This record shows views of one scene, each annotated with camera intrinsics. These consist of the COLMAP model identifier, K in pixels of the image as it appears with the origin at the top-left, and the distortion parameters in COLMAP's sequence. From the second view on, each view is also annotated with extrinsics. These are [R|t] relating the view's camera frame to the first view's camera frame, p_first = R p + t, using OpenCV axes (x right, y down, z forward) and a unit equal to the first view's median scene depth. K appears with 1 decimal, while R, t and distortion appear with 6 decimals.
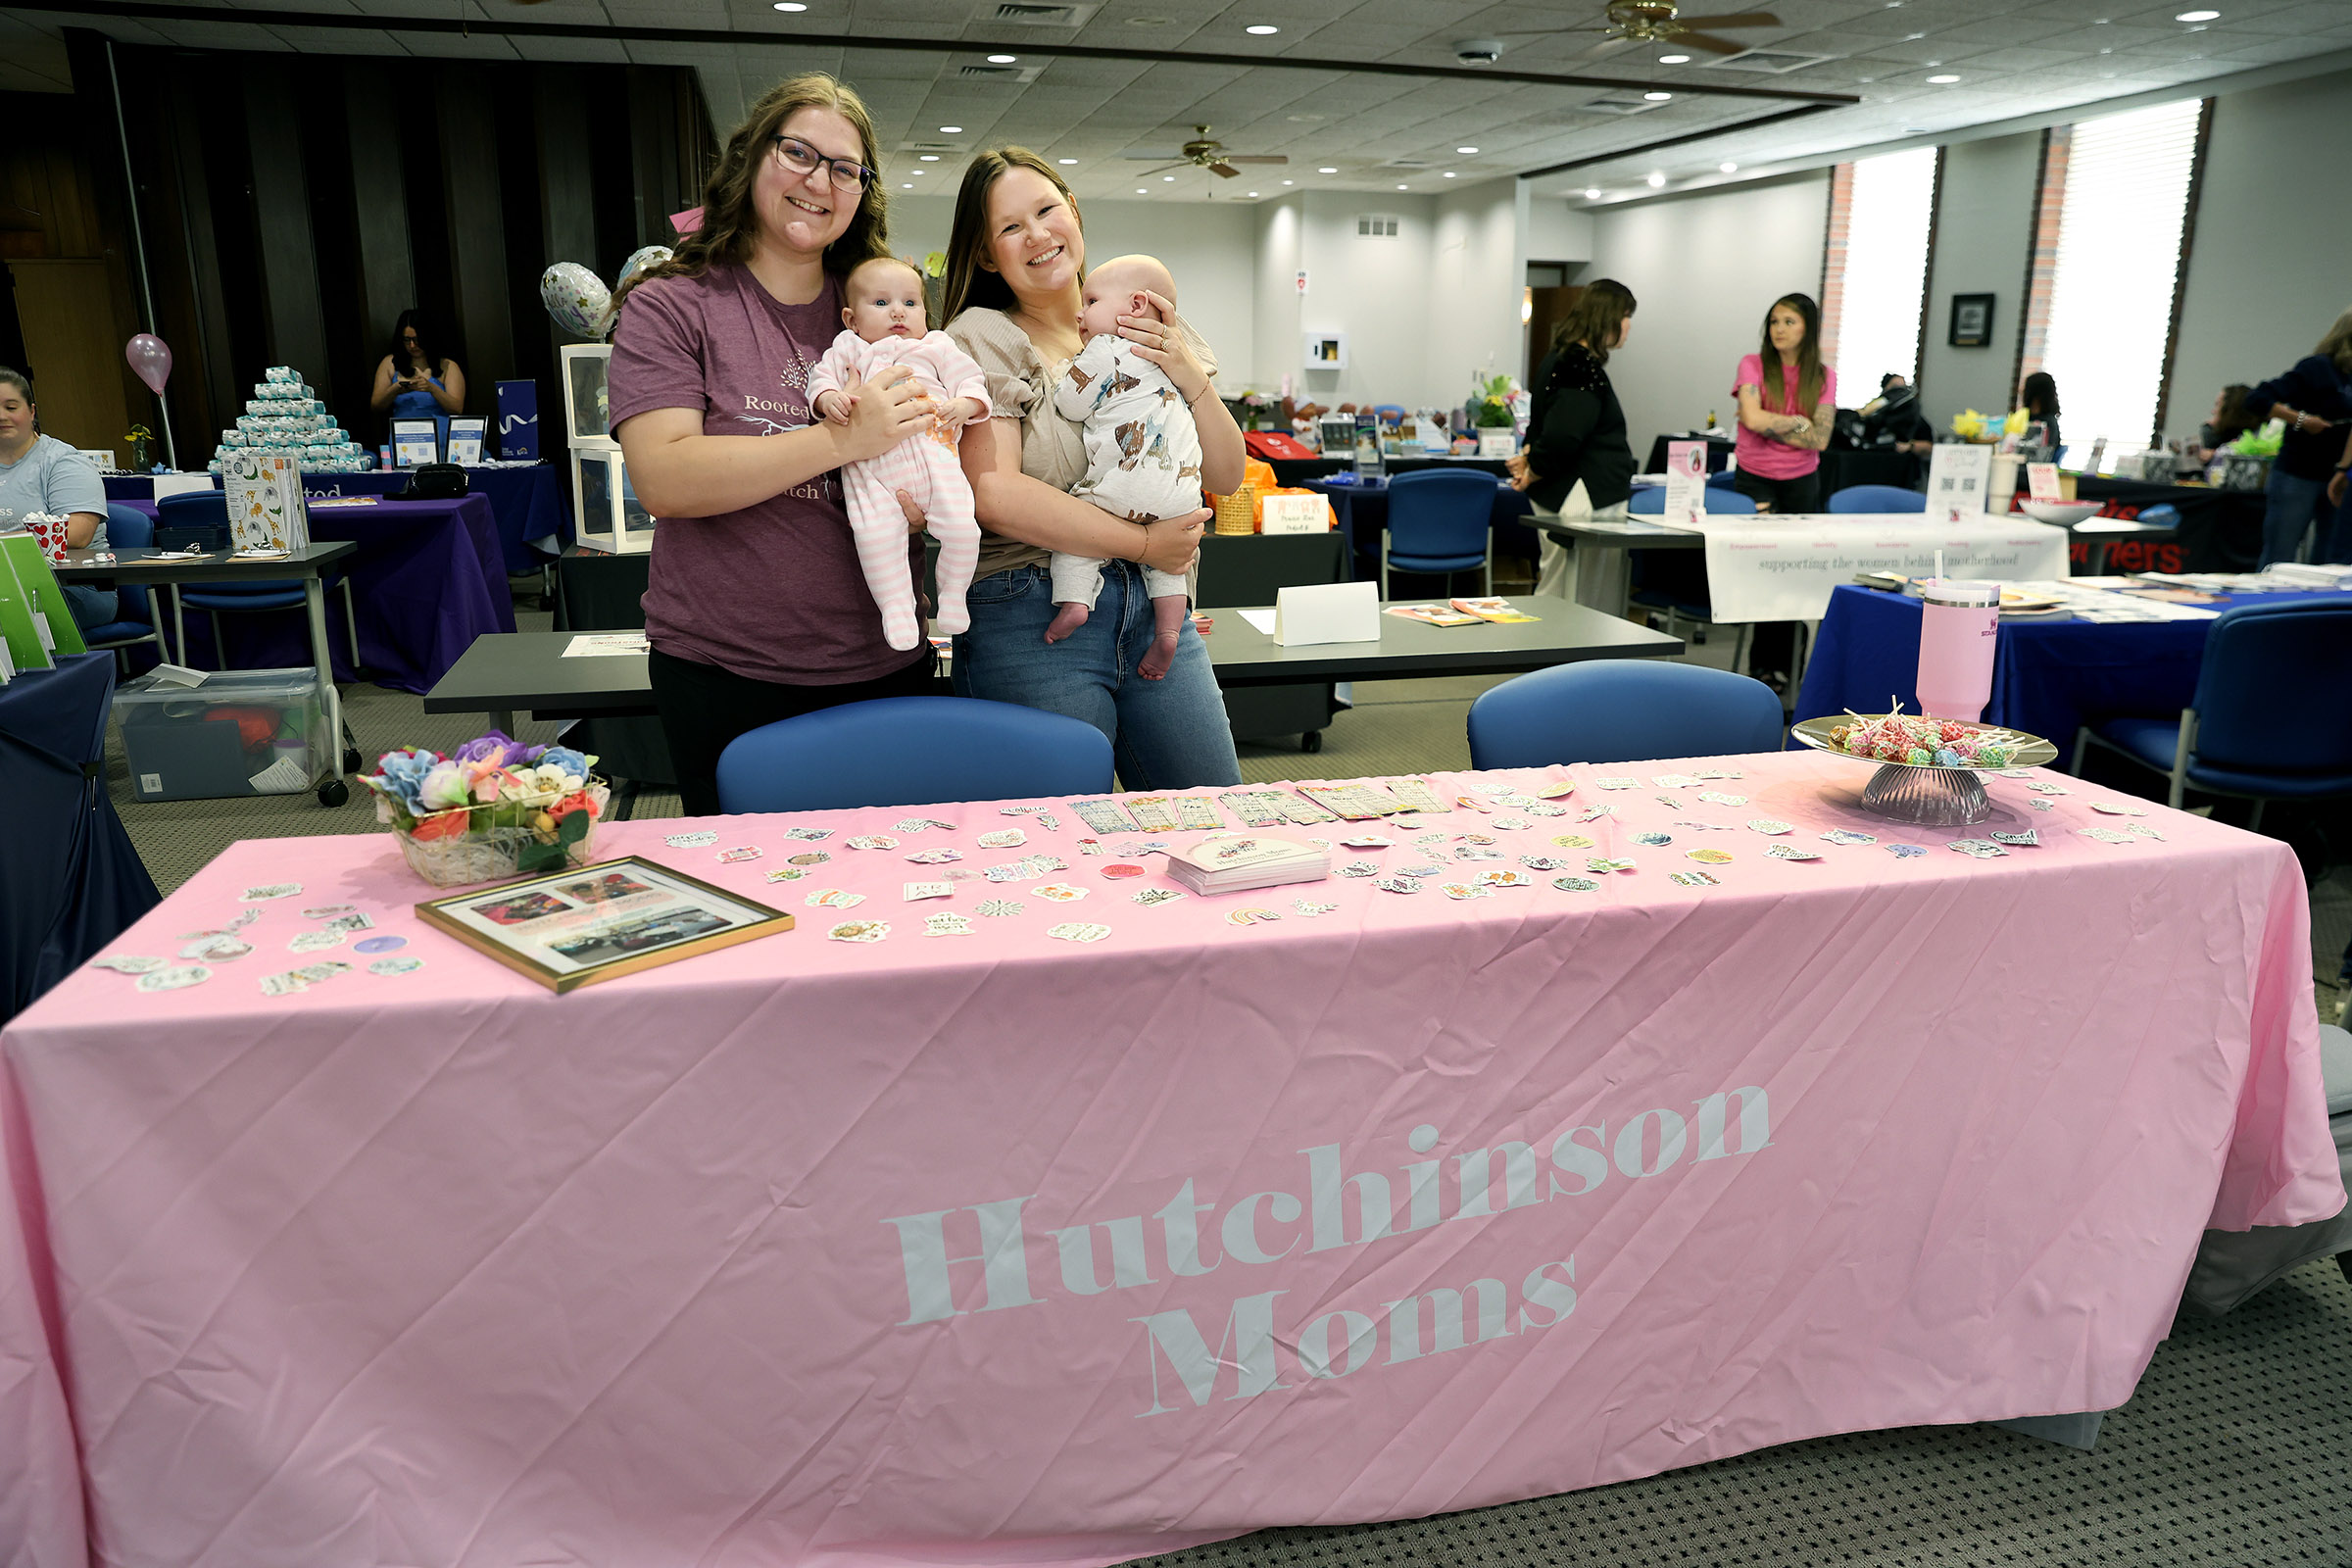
lens RADIAL K [[1609.2, 0, 1180.9], [0, 1609.2, 778.6], [0, 0, 1]] dist [0.006073, -0.000455]
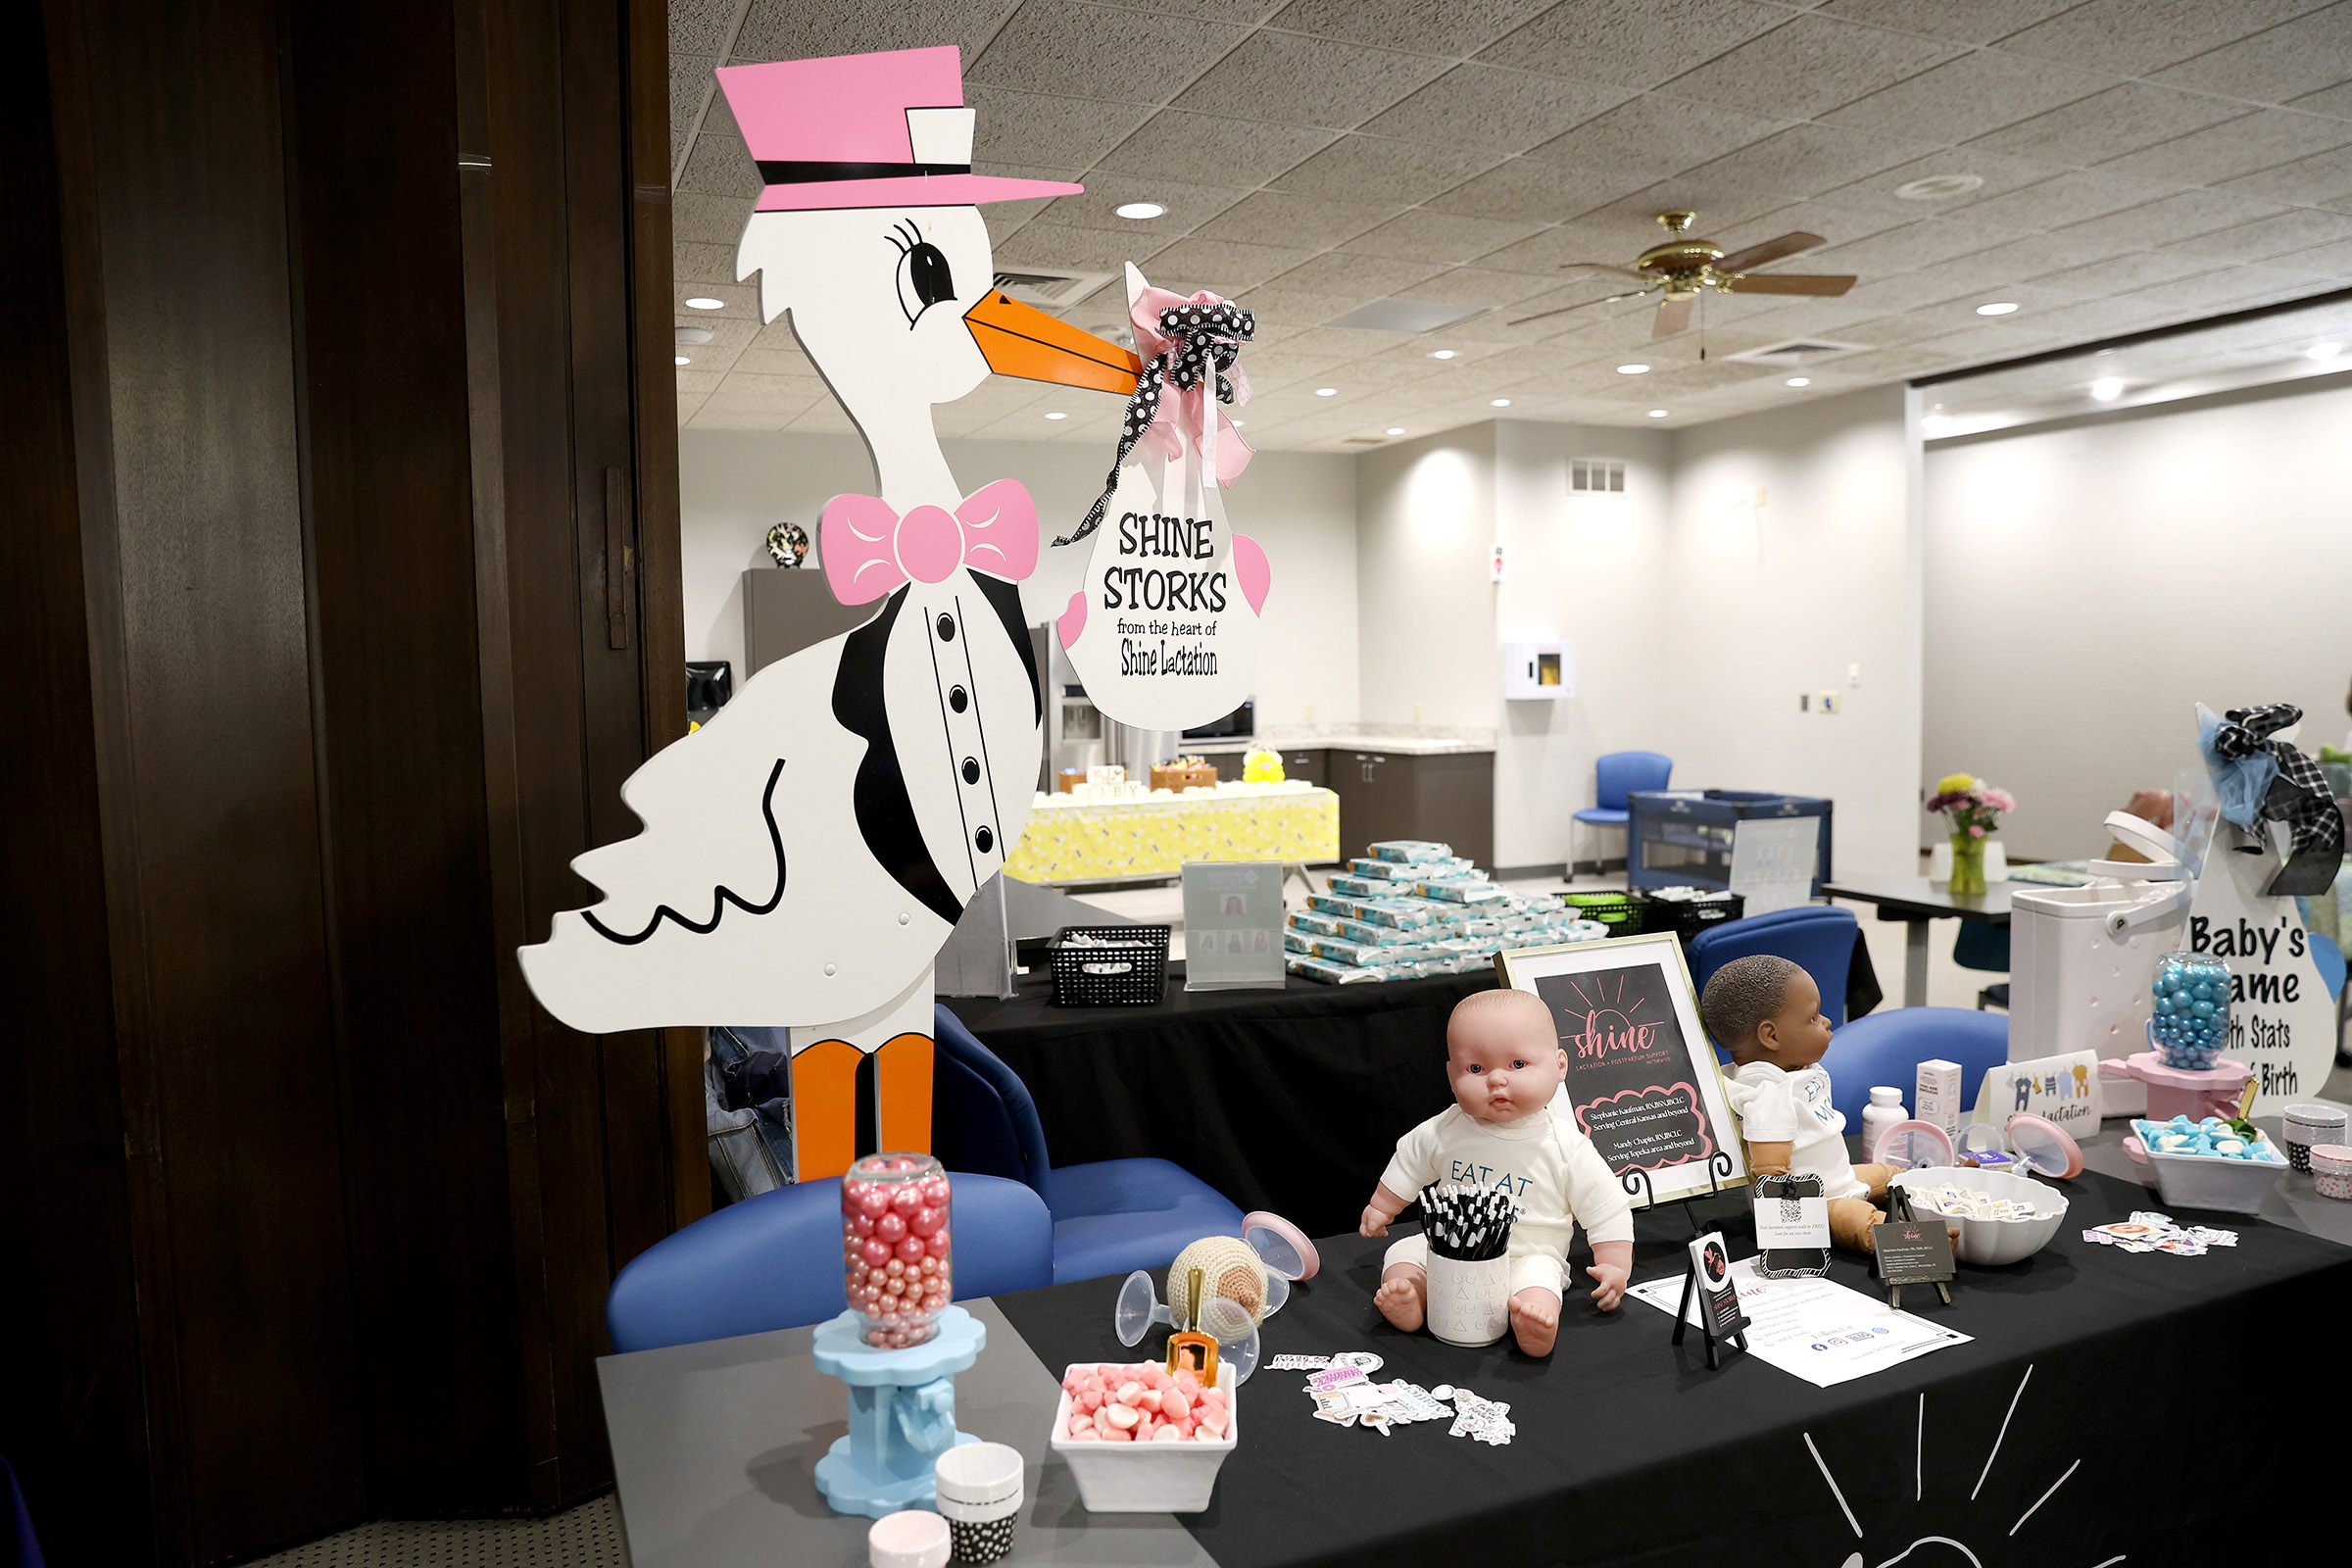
lens RADIAL K [[1609.2, 0, 1170.9], [0, 1609.2, 793.9], [0, 0, 1]] dist [0.006073, -0.000455]
pose [[0.981585, -0.036306, 0.187544, -0.164331], [0.071004, 0.980775, -0.181765, -0.119019], [-0.177339, 0.191734, 0.965292, 0.445936]]
